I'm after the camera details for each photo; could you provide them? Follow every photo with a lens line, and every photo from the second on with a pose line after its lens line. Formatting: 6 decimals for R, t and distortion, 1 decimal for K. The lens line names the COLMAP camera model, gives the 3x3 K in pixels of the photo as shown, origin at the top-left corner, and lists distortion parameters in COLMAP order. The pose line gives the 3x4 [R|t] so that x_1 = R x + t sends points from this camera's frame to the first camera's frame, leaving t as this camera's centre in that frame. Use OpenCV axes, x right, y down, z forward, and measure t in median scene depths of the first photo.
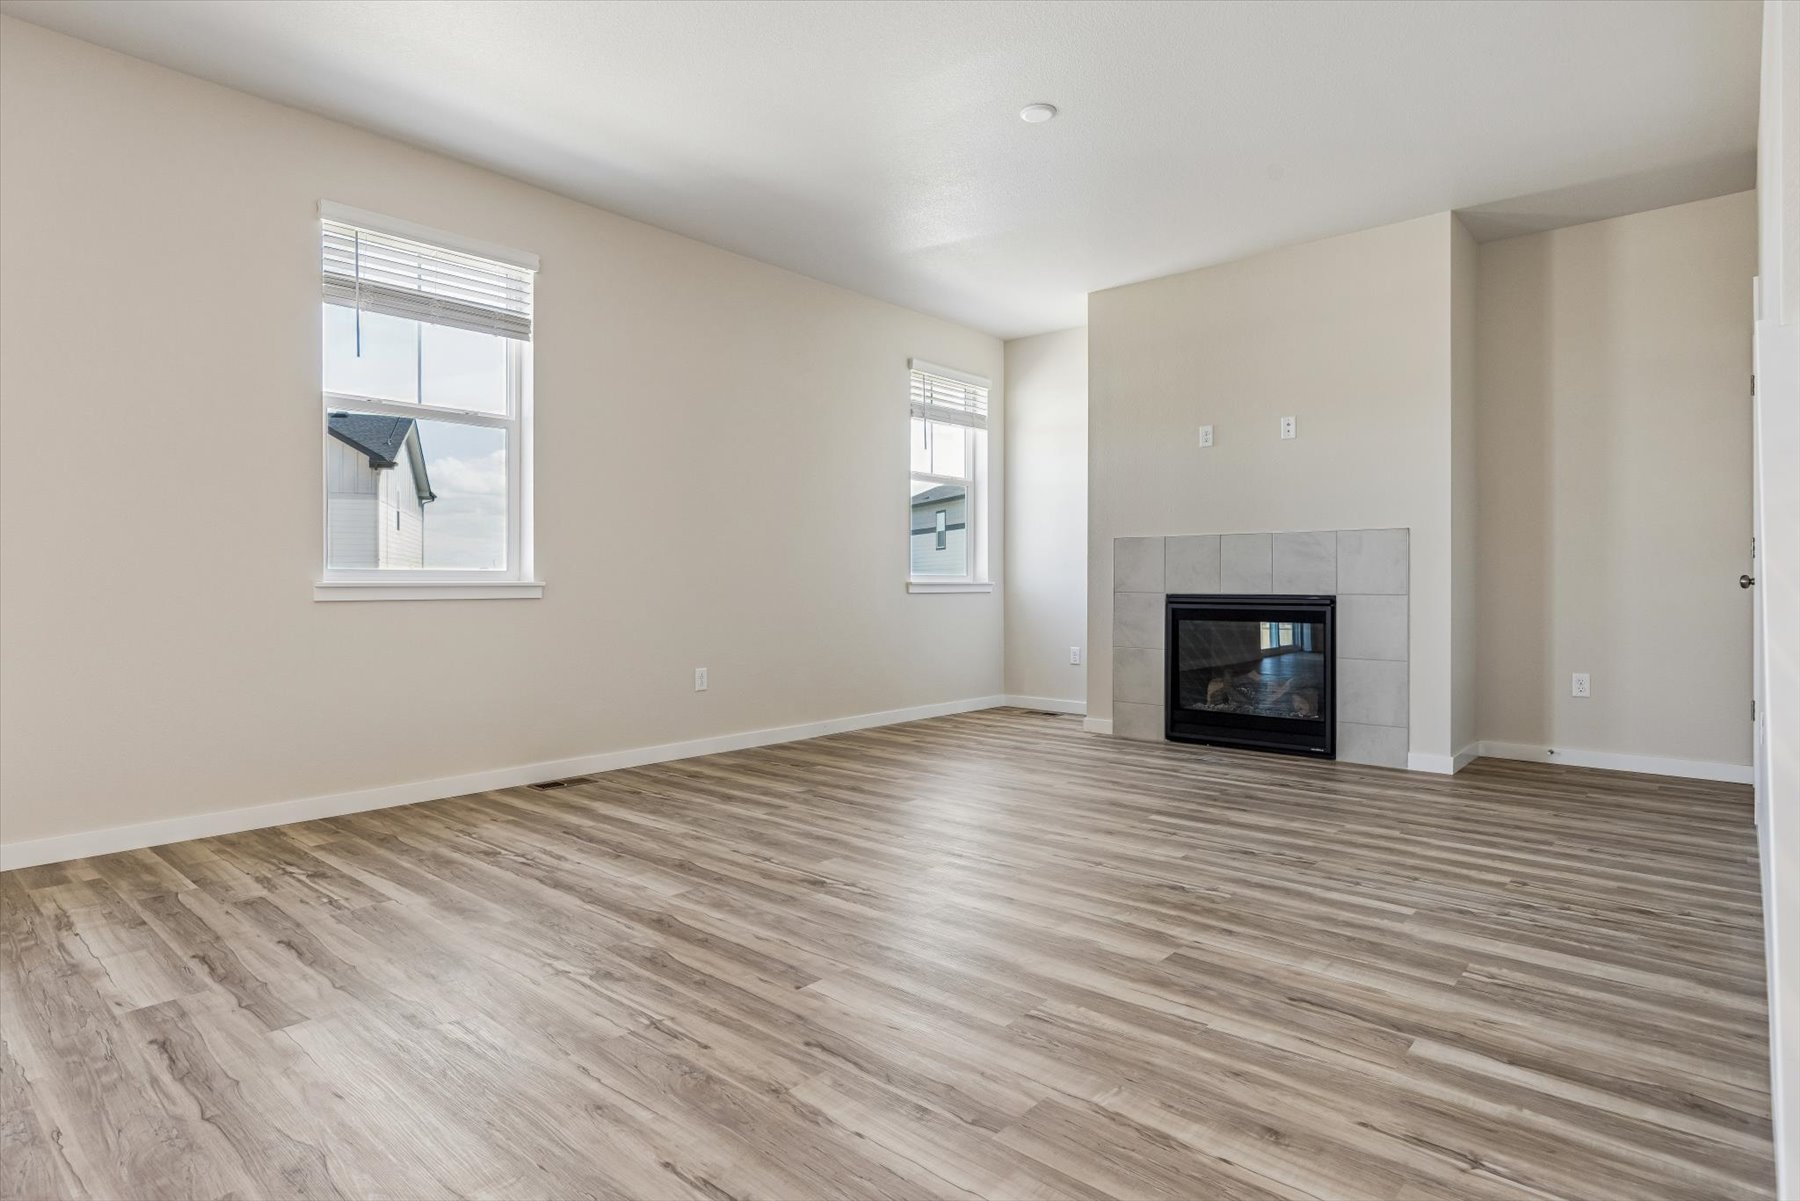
lens RADIAL K [[967.4, 0, 874.7], [0, 967.4, 582.7], [0, 0, 1]] dist [0.001208, -0.000553]
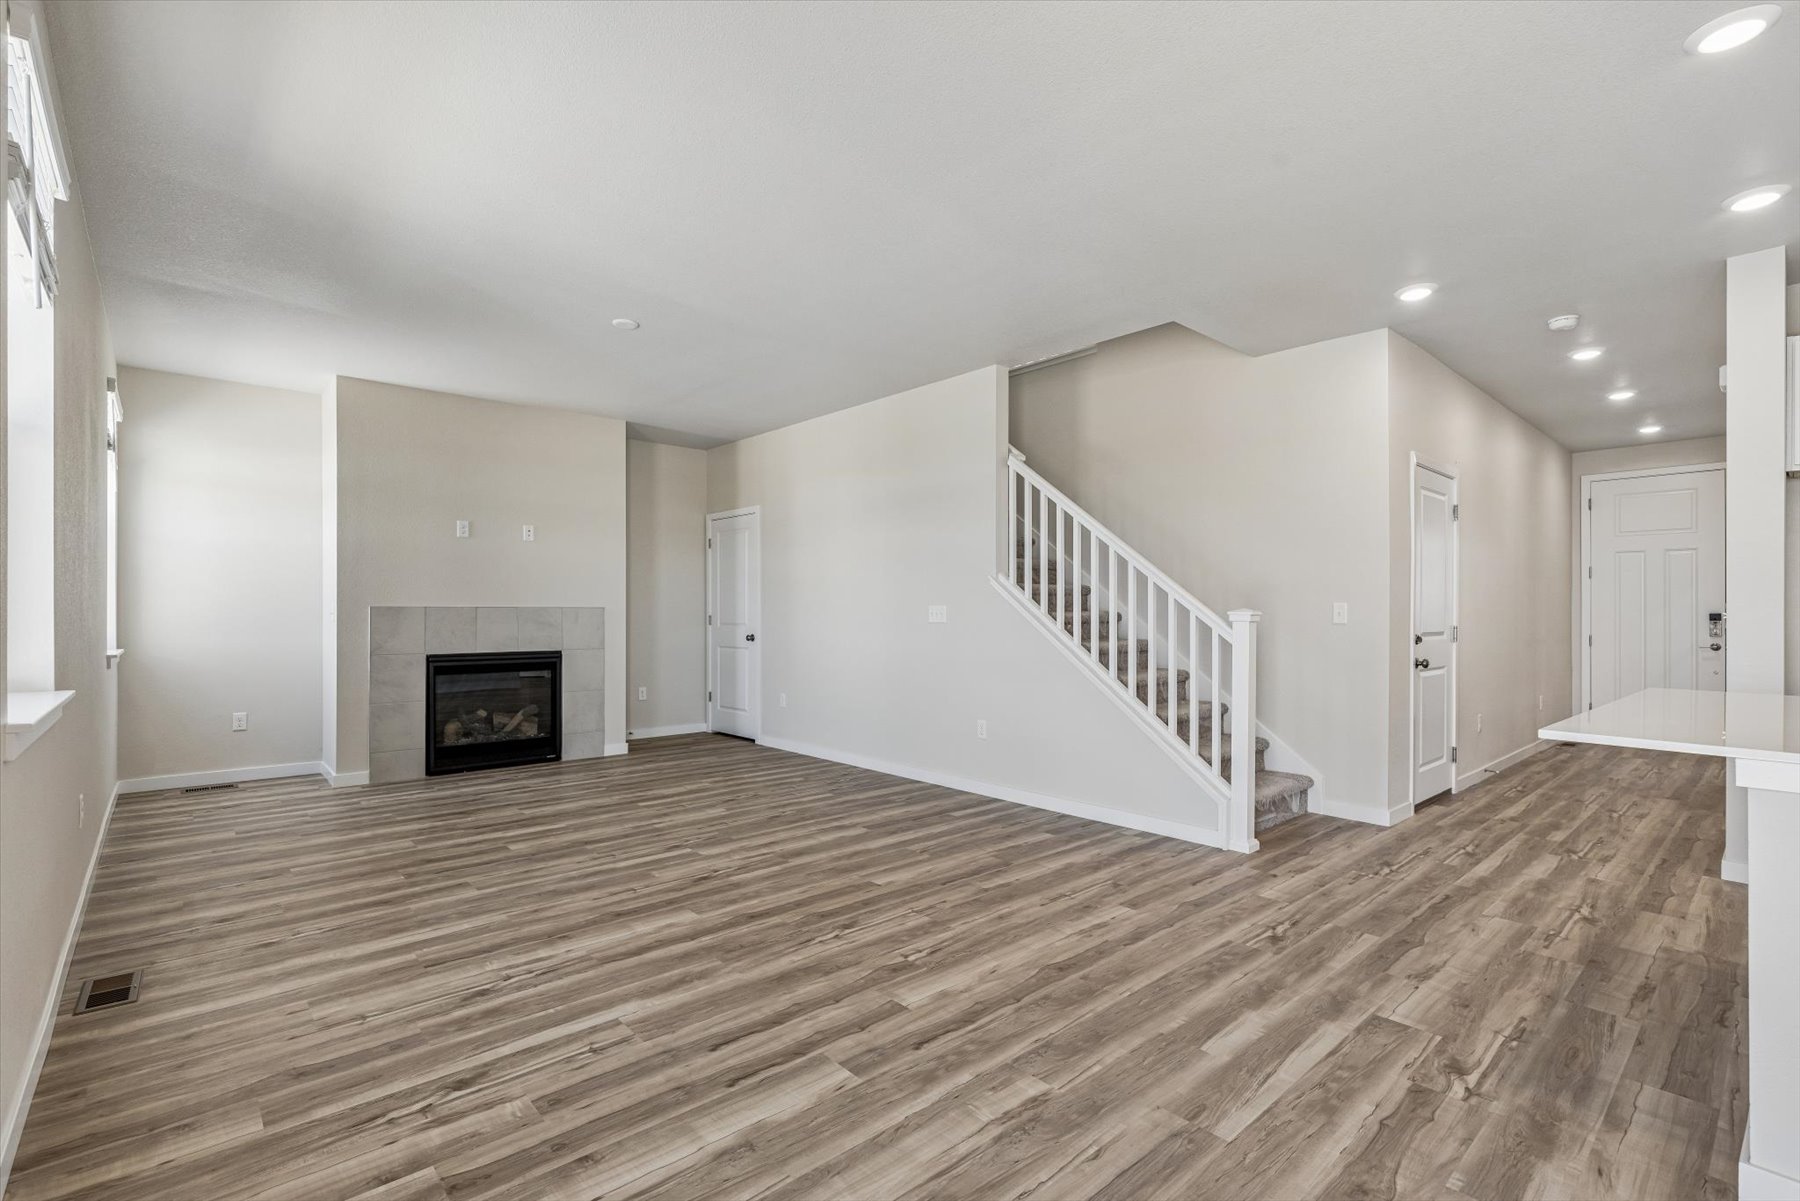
lens RADIAL K [[817.8, 0, 882.9], [0, 817.8, 608.5], [0, 0, 1]] dist [0.015892, -0.000122]
pose [[0.117663, 0.004359, 0.993044, -1.299118], [-0.003306, 0.999987, -0.003998, -0.087207], [-0.993048, -0.002812, 0.117675, 0.633771]]
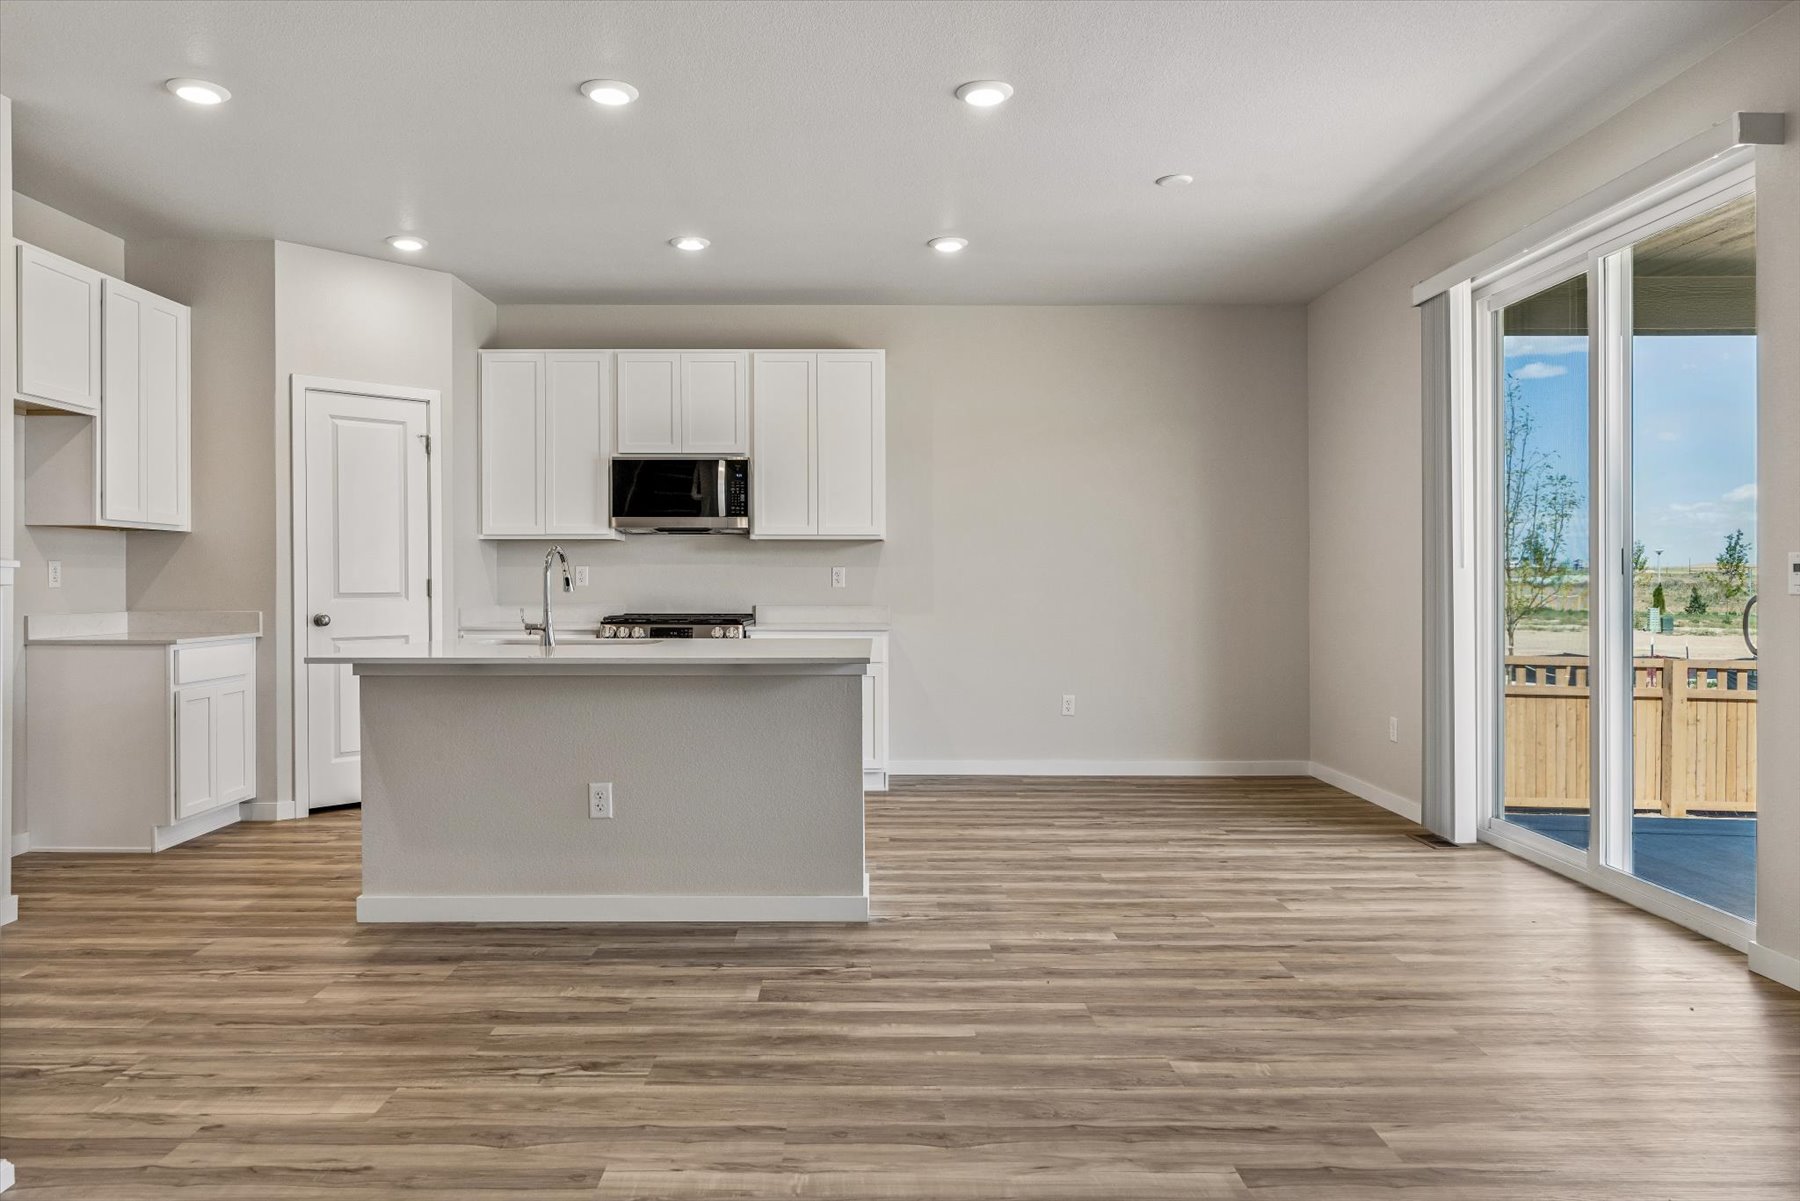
lens RADIAL K [[1182.6, 0, 882.8], [0, 1182.6, 580.9], [0, 0, 1]] dist [0.001772, 0.007715]
pose [[-0.736412, -0.002681, -0.676528, 0.287301], [-0.002902, 0.999995, -0.000803, -0.073709], [0.676527, 0.001371, -0.736416, 1.140707]]
